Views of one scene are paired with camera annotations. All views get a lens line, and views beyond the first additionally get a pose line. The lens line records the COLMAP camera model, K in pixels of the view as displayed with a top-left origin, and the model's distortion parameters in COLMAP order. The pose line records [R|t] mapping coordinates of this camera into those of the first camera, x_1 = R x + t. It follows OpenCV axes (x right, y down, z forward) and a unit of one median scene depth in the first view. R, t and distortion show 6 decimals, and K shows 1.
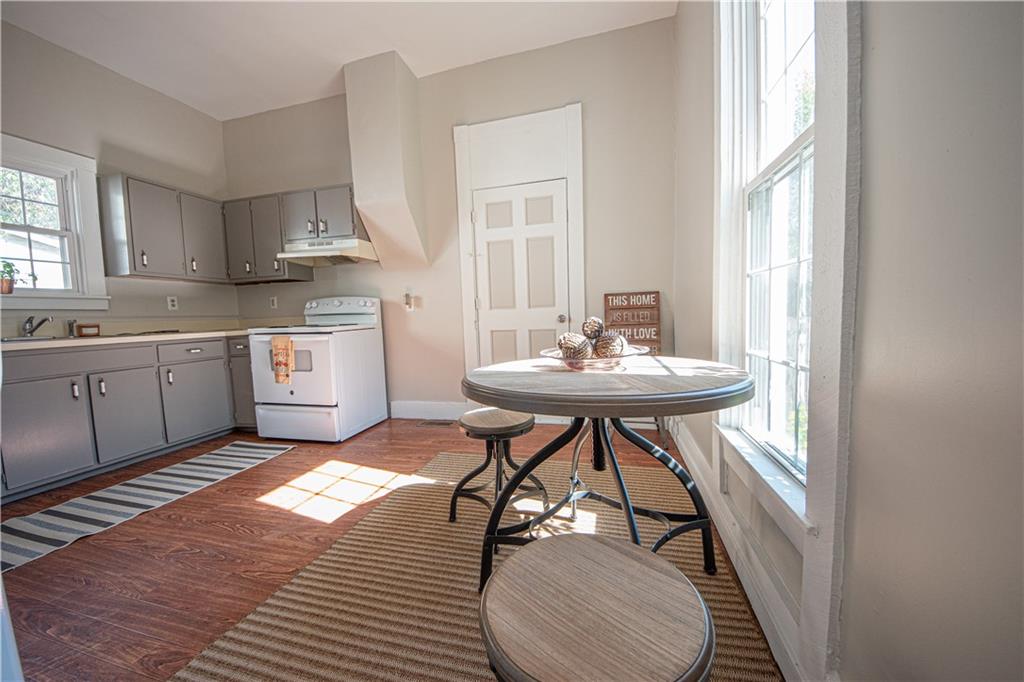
lens RADIAL K [[358.1, 0, 520.8], [0, 358.1, 342.7], [0, 0, 1]] dist [0.011323, -0.015457]
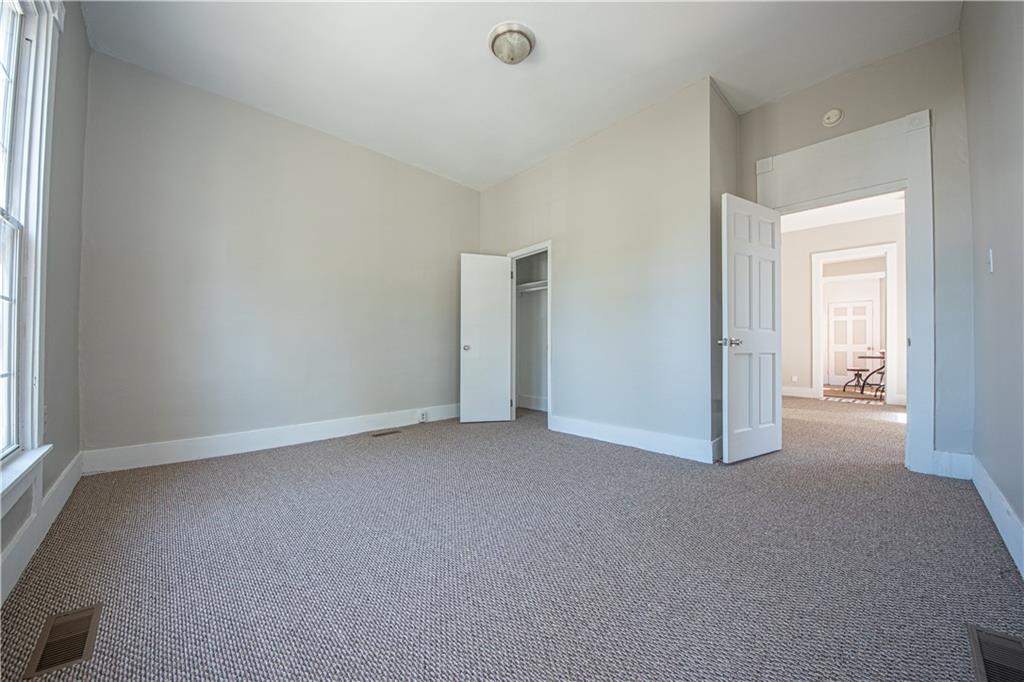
lens RADIAL K [[363.1, 0, 516.8], [0, 363.1, 341.1], [0, 0, 1]] dist [0.034581, -0.023304]
pose [[0.844698, 0.028216, -0.534499, -0.732433], [-0.069974, 0.995860, -0.058014, 0.254866], [0.530649, 0.086406, 0.843176, -3.122020]]
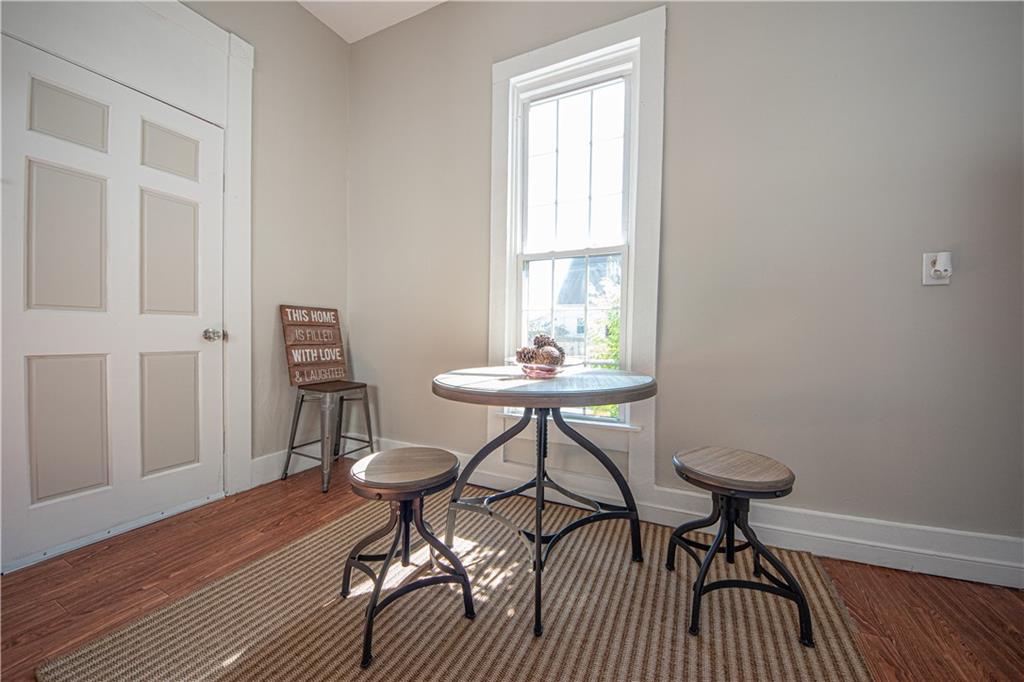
lens RADIAL K [[363.1, 0, 516.8], [0, 363.1, 341.1], [0, 0, 1]] dist [0.034581, -0.023304]
pose [[0.180784, 0.016879, 0.983378, -0.457230], [0.058301, 0.997911, -0.027846, -0.006289], [-0.981793, 0.062366, 0.179422, 0.367552]]
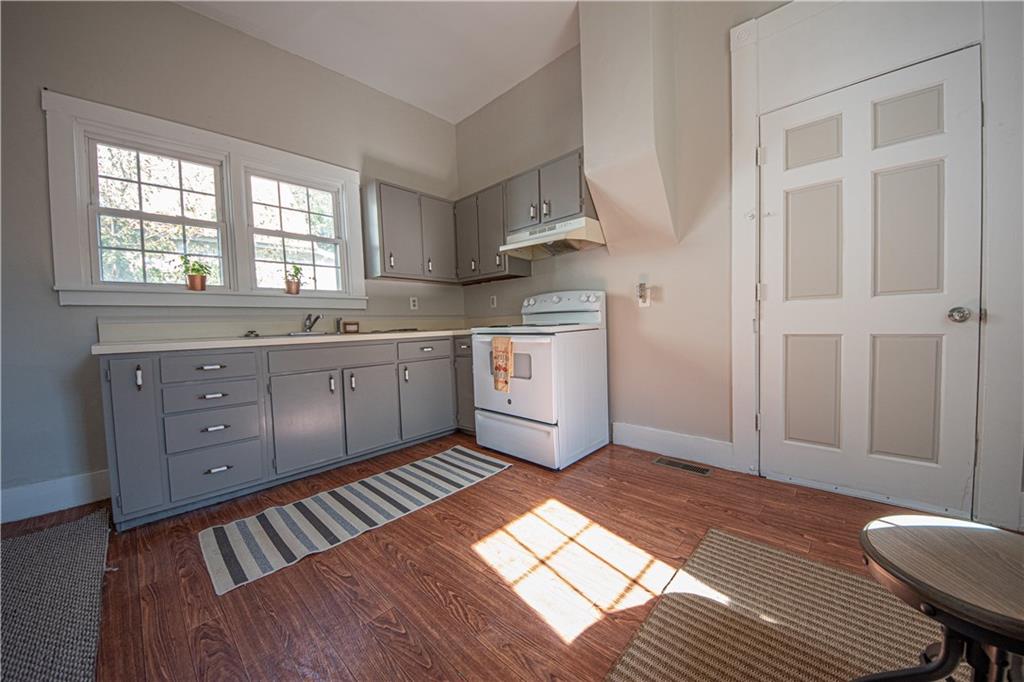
lens RADIAL K [[363.1, 0, 516.8], [0, 363.1, 341.1], [0, 0, 1]] dist [0.034581, -0.023304]
pose [[0.866268, 0.028470, -0.498767, -0.188297], [-0.033488, 0.999439, -0.001114, -0.007434], [0.498455, 0.017667, 0.866735, 0.243246]]
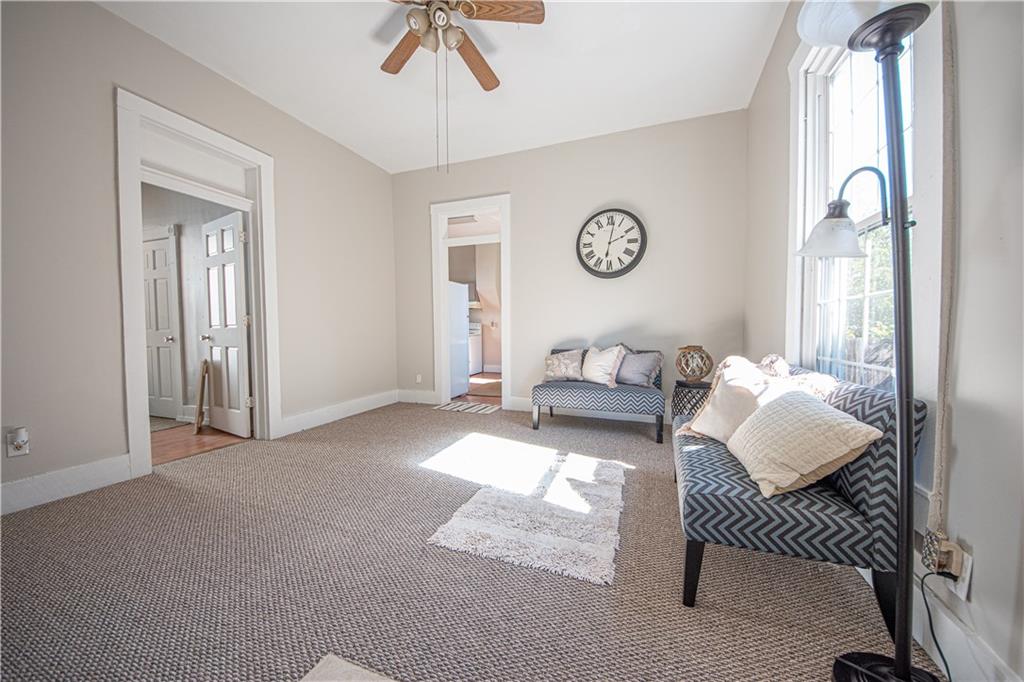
lens RADIAL K [[358.1, 0, 520.8], [0, 358.1, 342.7], [0, 0, 1]] dist [0.011323, -0.015457]
pose [[0.995033, 0.027504, -0.095665, 0.152319], [-0.030851, 0.998956, -0.033684, 0.105451], [0.094639, 0.036468, 0.994843, -1.764570]]
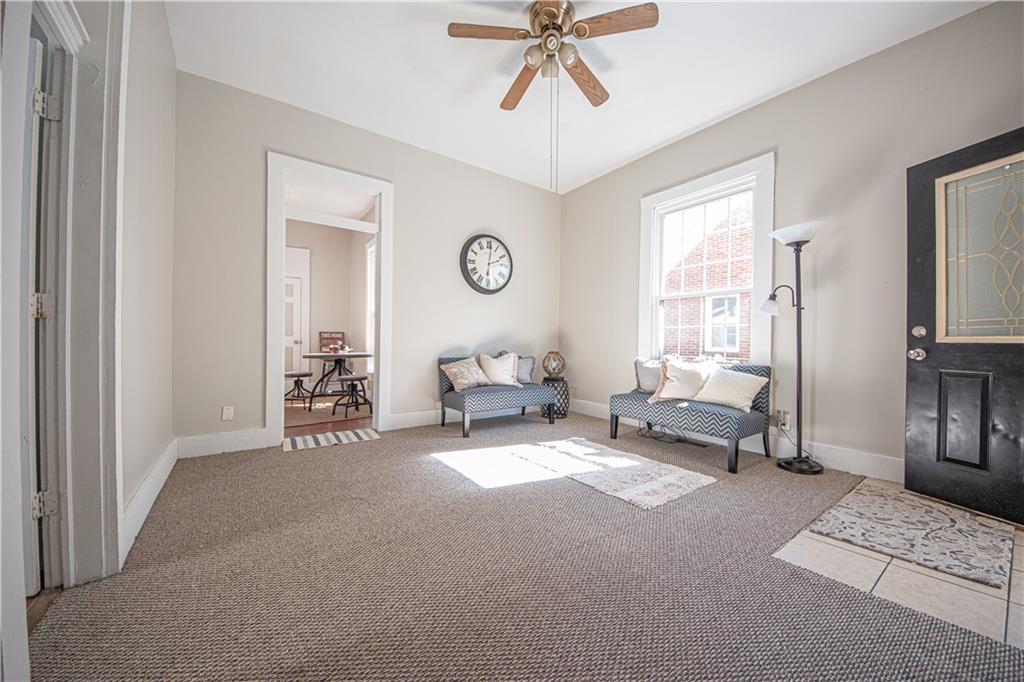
lens RADIAL K [[363.1, 0, 516.8], [0, 363.1, 341.1], [0, 0, 1]] dist [0.034581, -0.023304]
pose [[0.637342, 0.034320, 0.769816, -0.774227], [0.028284, 0.997293, -0.067878, 0.119101], [-0.770062, 0.065035, 0.634646, -1.479204]]
